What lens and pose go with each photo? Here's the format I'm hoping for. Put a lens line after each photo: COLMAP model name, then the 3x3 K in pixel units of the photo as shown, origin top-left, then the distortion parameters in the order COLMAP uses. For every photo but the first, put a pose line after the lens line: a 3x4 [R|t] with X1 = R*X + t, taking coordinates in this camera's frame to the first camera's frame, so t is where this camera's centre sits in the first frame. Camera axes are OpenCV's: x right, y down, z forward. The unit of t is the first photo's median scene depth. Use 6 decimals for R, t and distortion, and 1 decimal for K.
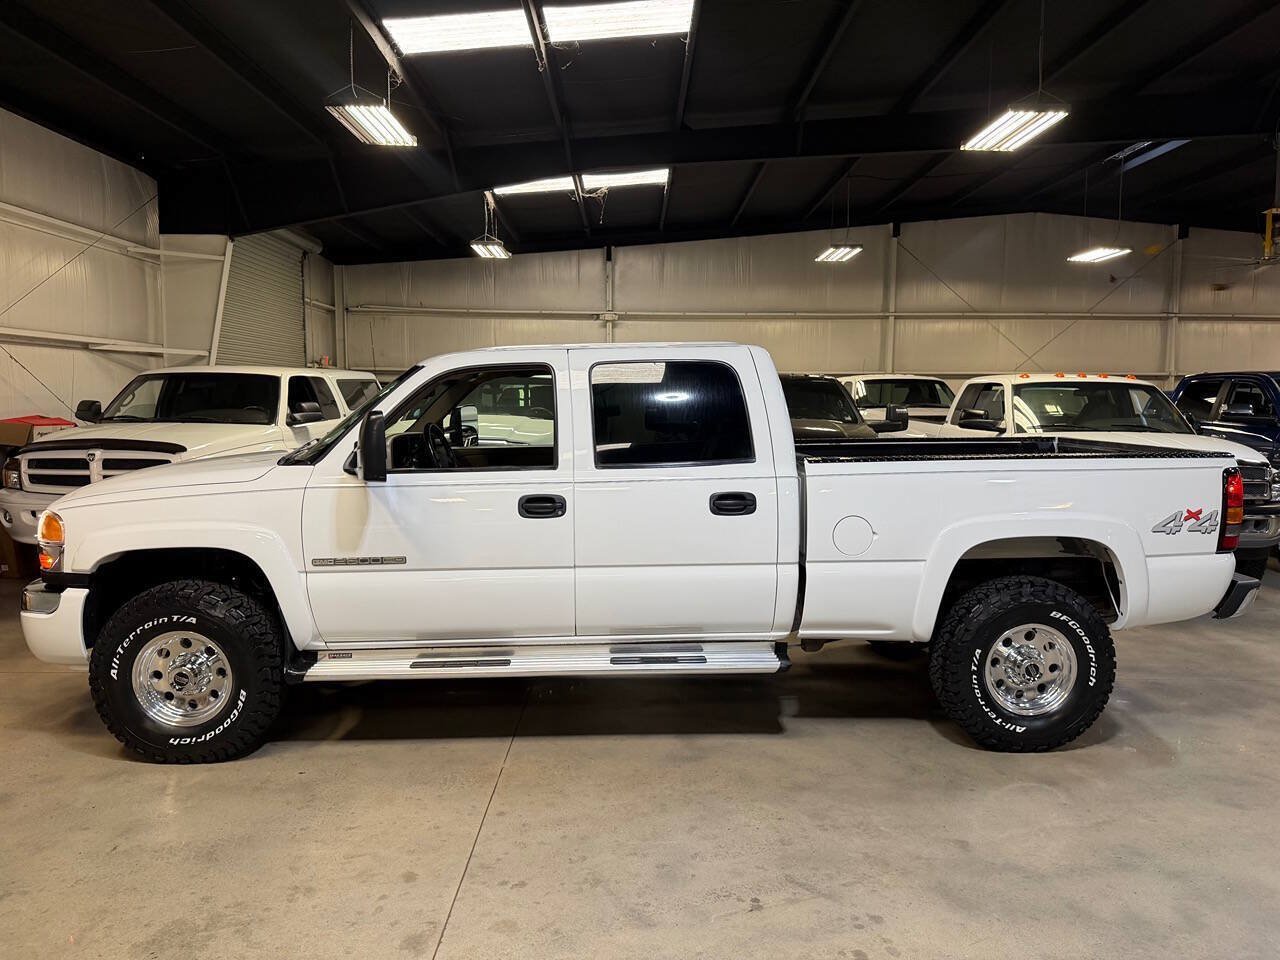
lens RADIAL K [[907.2, 0, 640.0], [0, 907.2, 480.0], [0, 0, 1]] dist [0.065918, -0.091785]
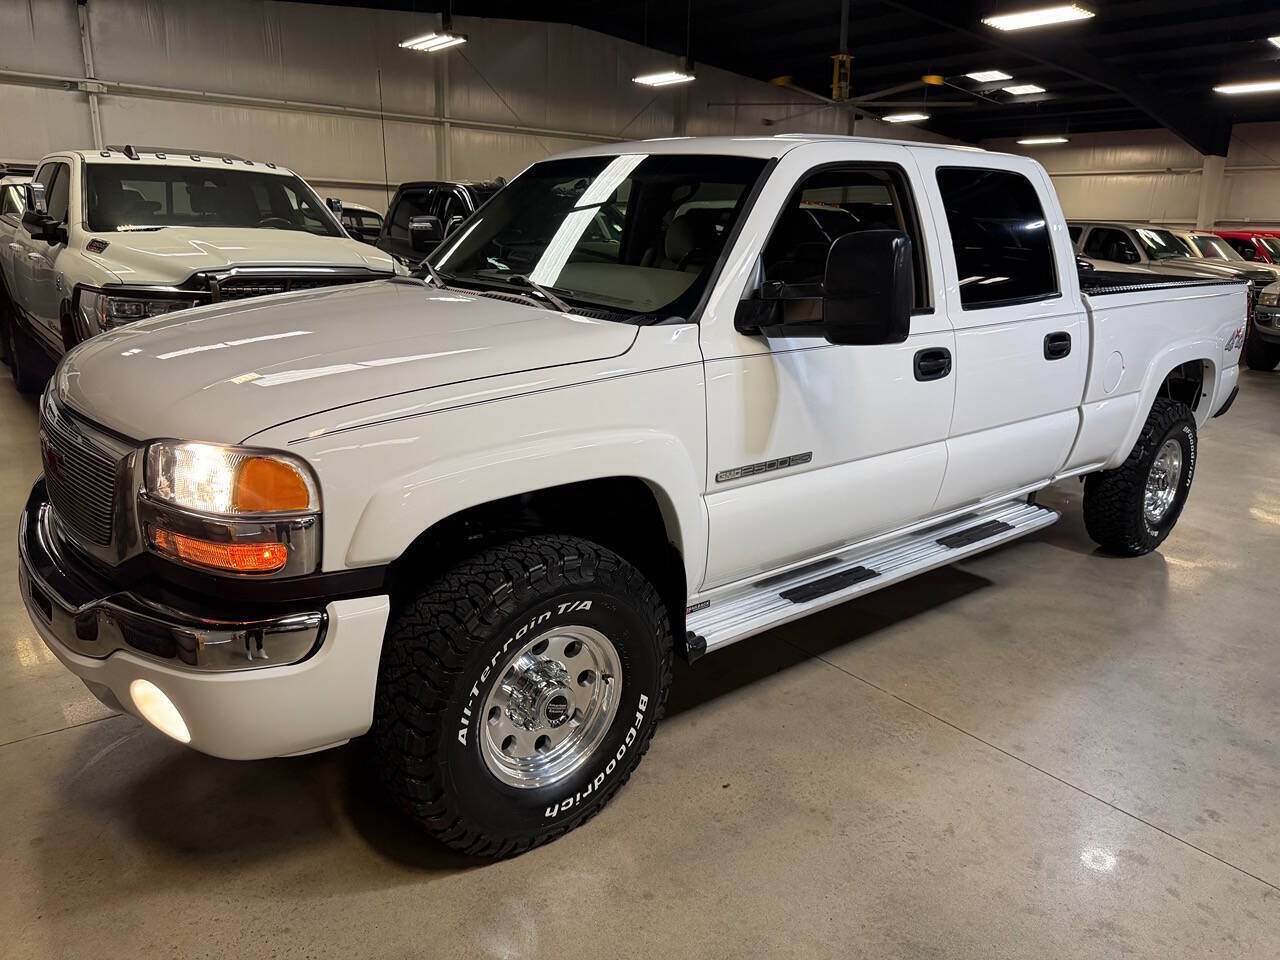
lens RADIAL K [[907.2, 0, 640.0], [0, 907.2, 480.0], [0, 0, 1]] dist [0.065918, -0.091785]
pose [[0.788324, -0.141493, 0.598770, -0.759870], [0.023852, 0.979494, 0.200056, -0.035188], [-0.614798, -0.143427, 0.775533, 0.529272]]
